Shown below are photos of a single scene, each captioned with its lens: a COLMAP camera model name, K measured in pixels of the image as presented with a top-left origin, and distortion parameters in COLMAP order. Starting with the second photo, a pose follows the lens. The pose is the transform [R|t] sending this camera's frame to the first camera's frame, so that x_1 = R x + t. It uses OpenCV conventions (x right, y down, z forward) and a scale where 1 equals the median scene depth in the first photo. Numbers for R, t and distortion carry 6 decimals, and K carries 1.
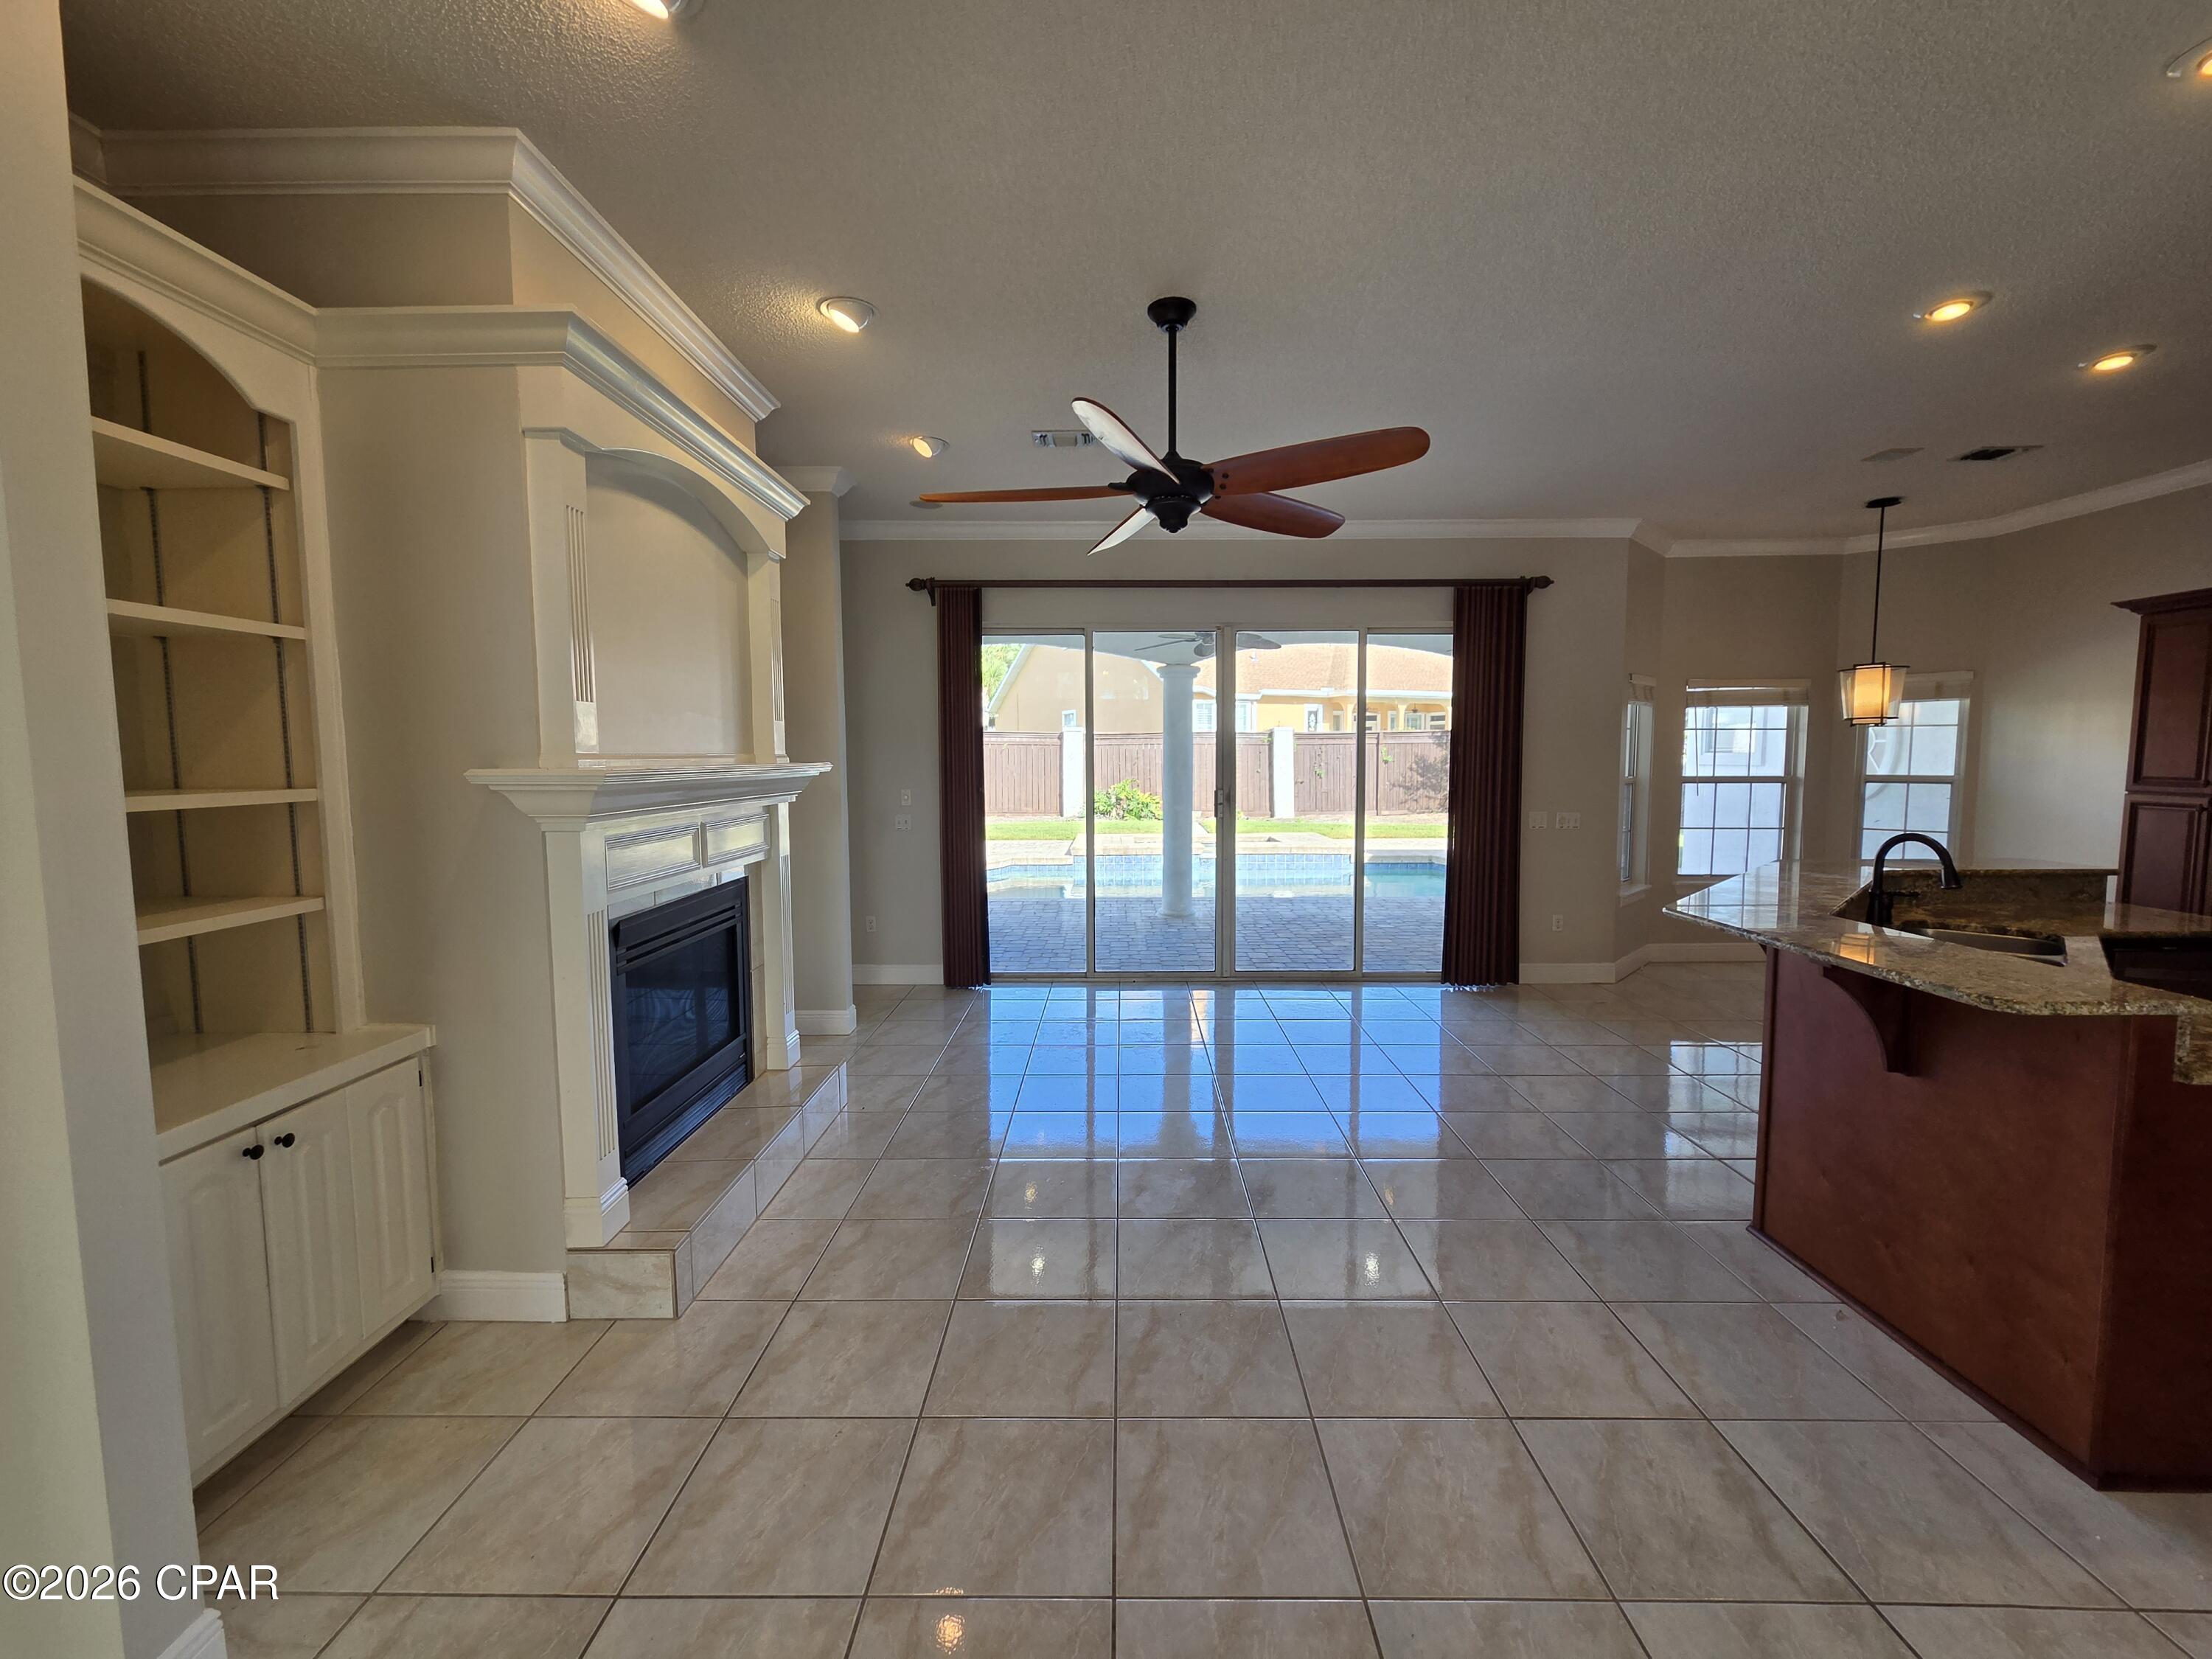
lens RADIAL K [[906.0, 0, 1106.0], [0, 906.0, 829.5], [0, 0, 1]] dist [-0.004544, 0.004930]
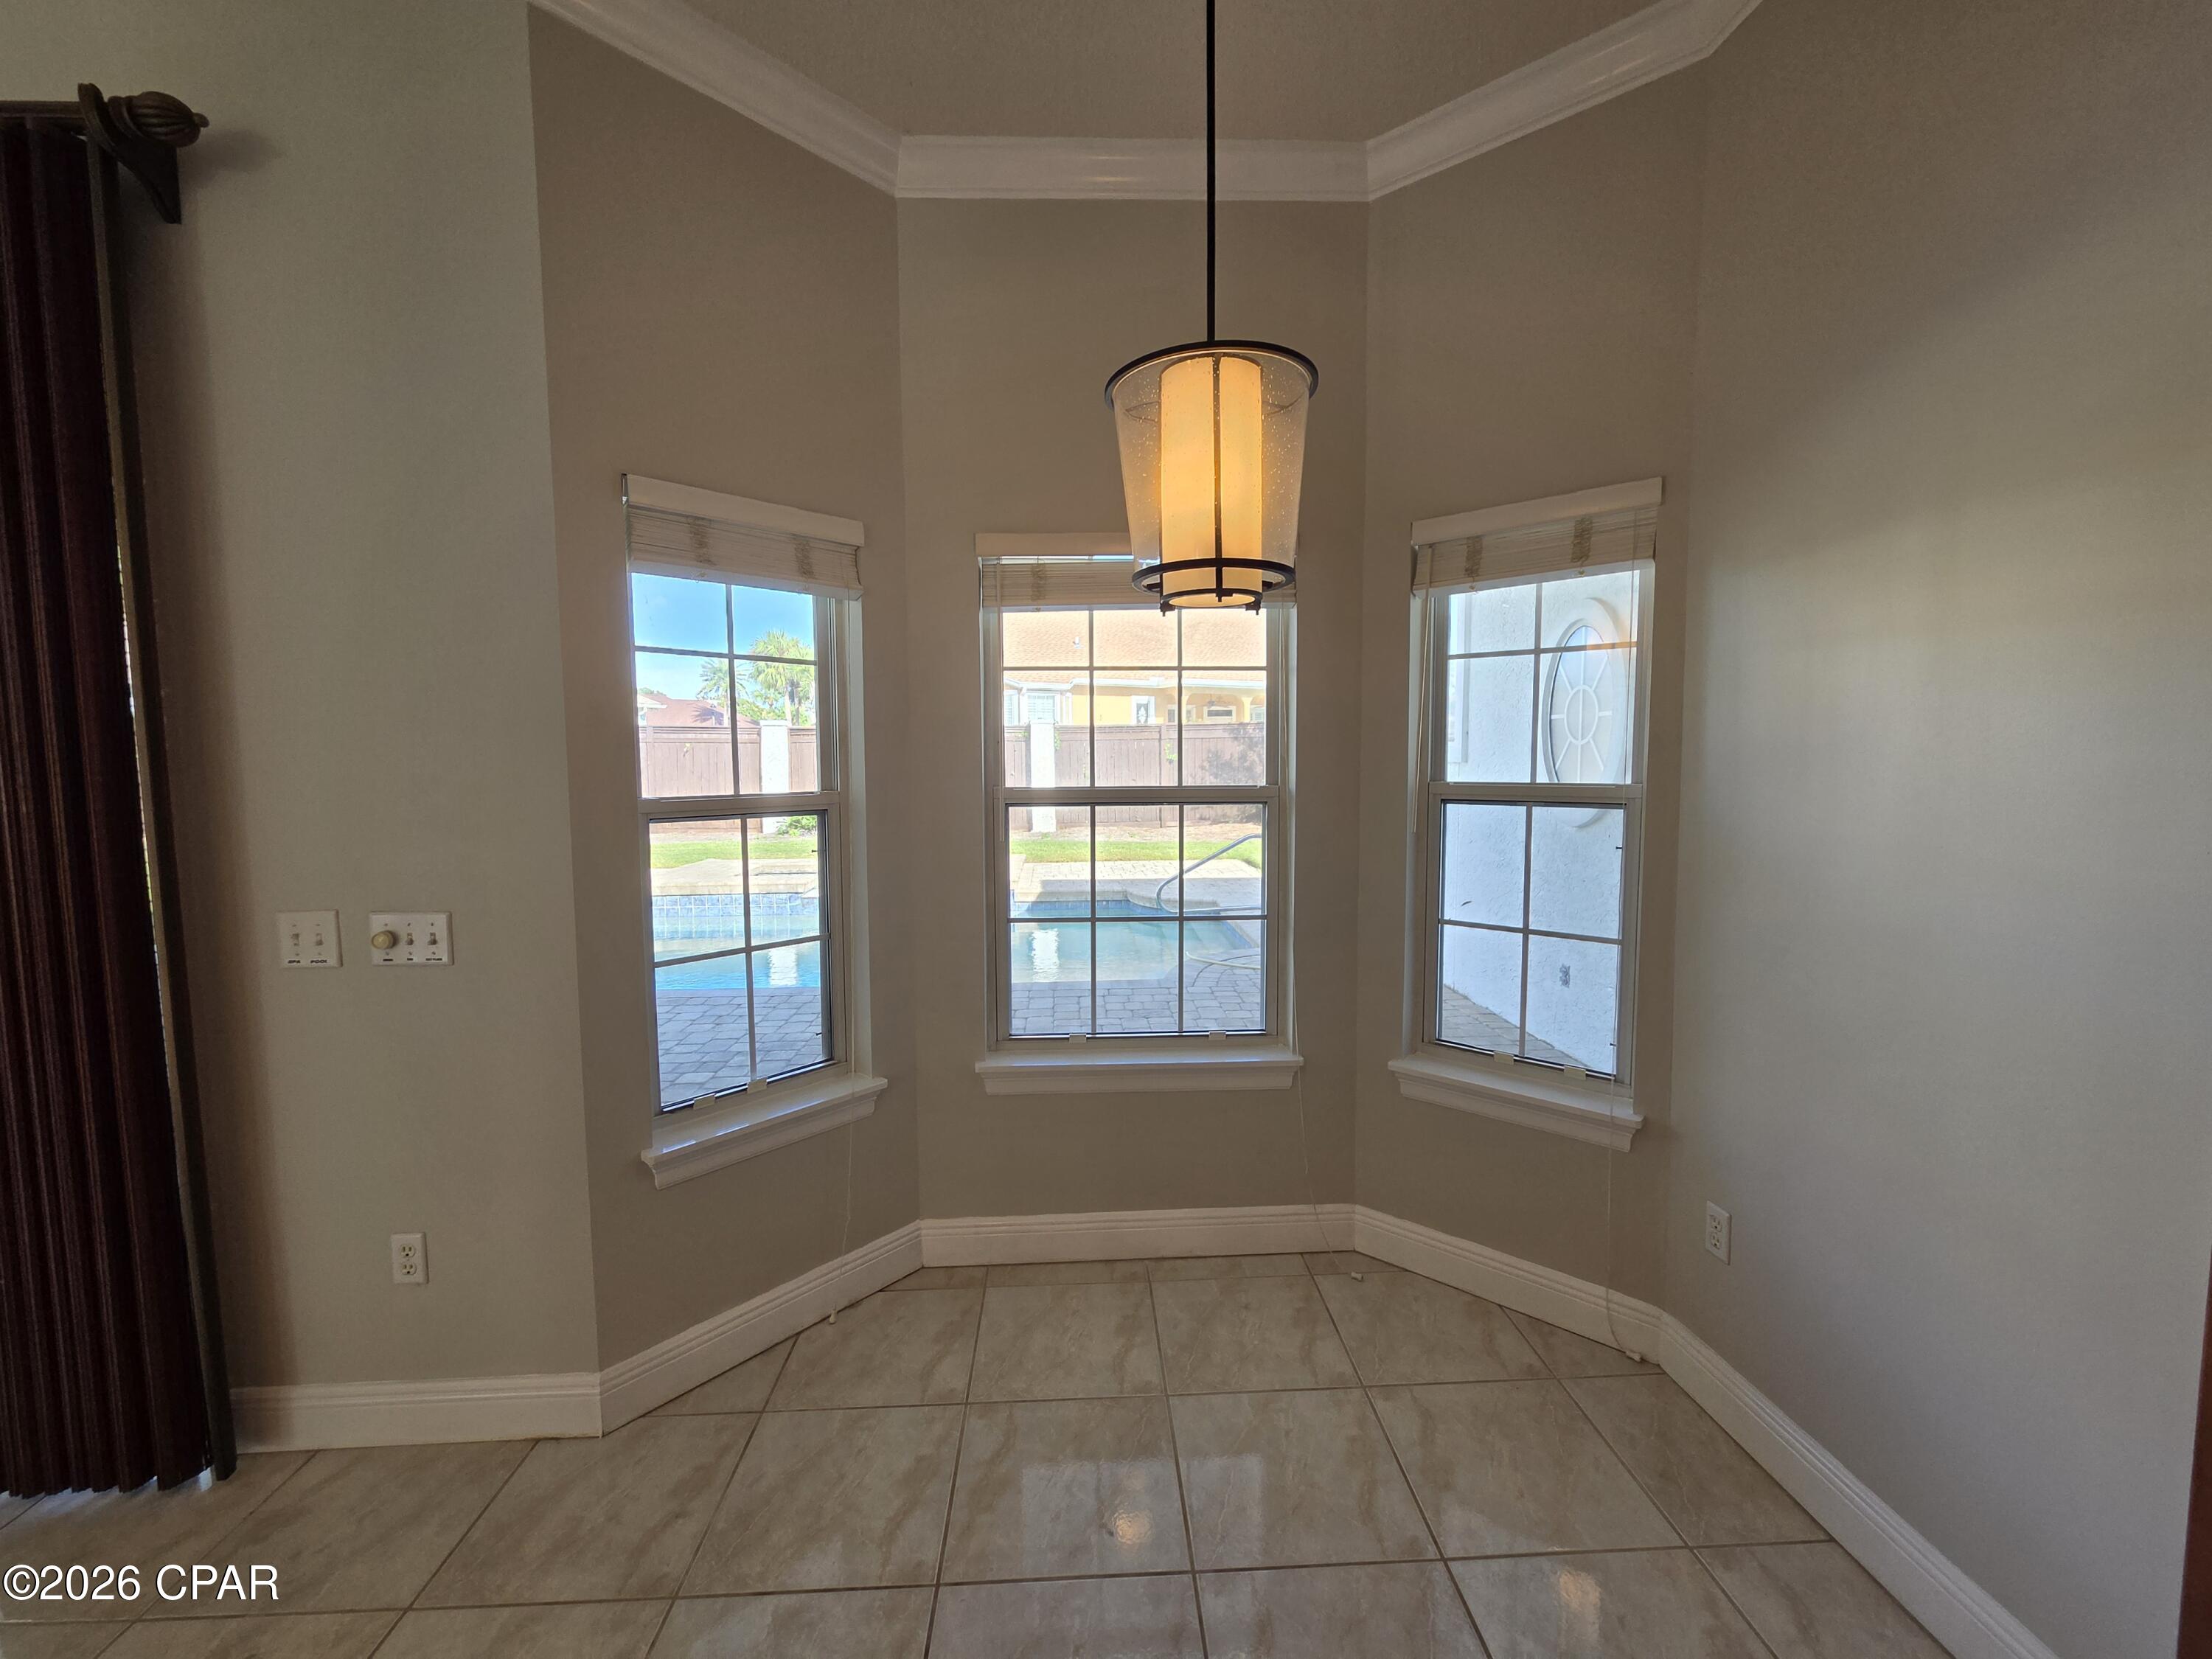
lens RADIAL K [[908.6, 0, 1112.9], [0, 908.6, 826.2], [0, 0, 1]] dist [-0.003716, -0.000548]
pose [[0.998106, -0.009757, 0.060734, 0.745719], [0.010019, 0.999942, -0.004022, -0.046176], [-0.060691, 0.004623, 0.998146, 0.687107]]
